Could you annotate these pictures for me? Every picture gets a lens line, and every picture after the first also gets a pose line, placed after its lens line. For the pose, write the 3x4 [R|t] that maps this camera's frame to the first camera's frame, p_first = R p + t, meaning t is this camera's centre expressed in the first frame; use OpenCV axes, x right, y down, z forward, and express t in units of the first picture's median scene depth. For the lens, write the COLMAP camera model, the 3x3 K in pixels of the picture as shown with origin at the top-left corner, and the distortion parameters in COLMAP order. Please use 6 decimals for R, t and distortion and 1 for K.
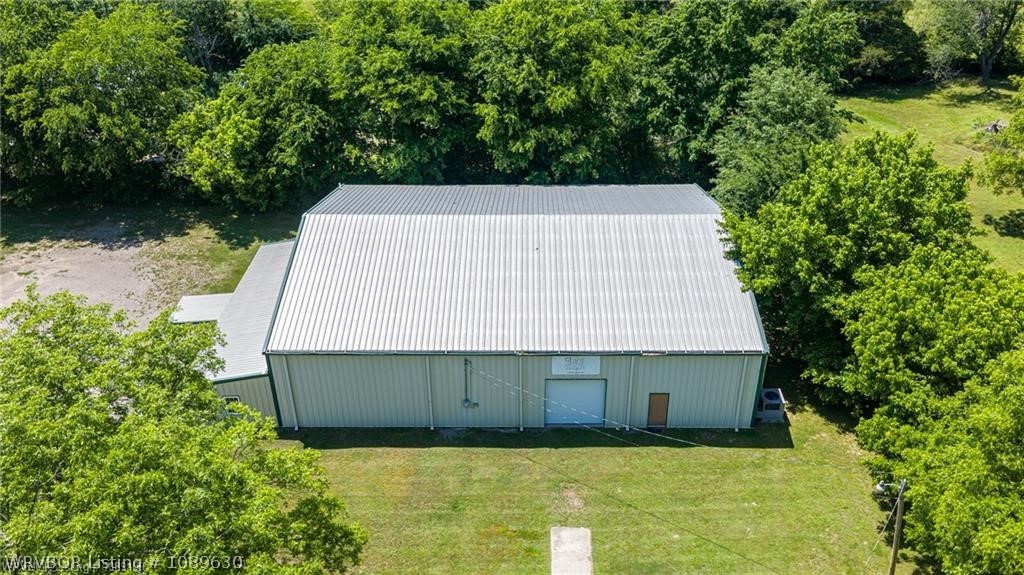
lens RADIAL K [[839.8, 0, 512.0], [0, 839.8, 287.5], [0, 0, 1]] dist [0.014831, -0.041458]
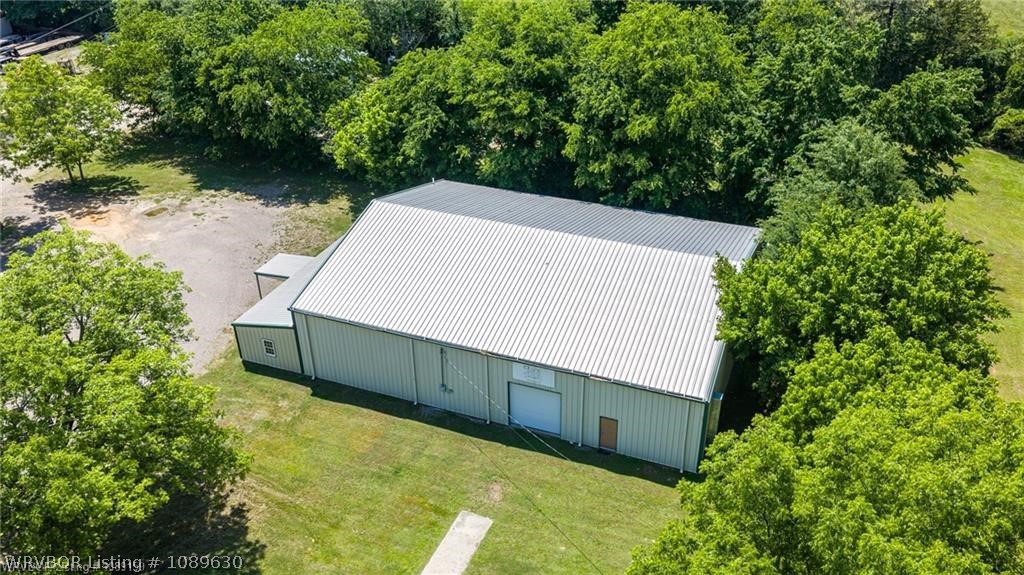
lens RADIAL K [[839.8, 0, 512.0], [0, 839.8, 287.5], [0, 0, 1]] dist [0.014831, -0.041458]
pose [[0.932637, 0.179687, -0.312891, 0.267158], [-0.178938, 0.983360, 0.031361, -0.033879], [0.313319, 0.026740, 0.949271, -0.028471]]
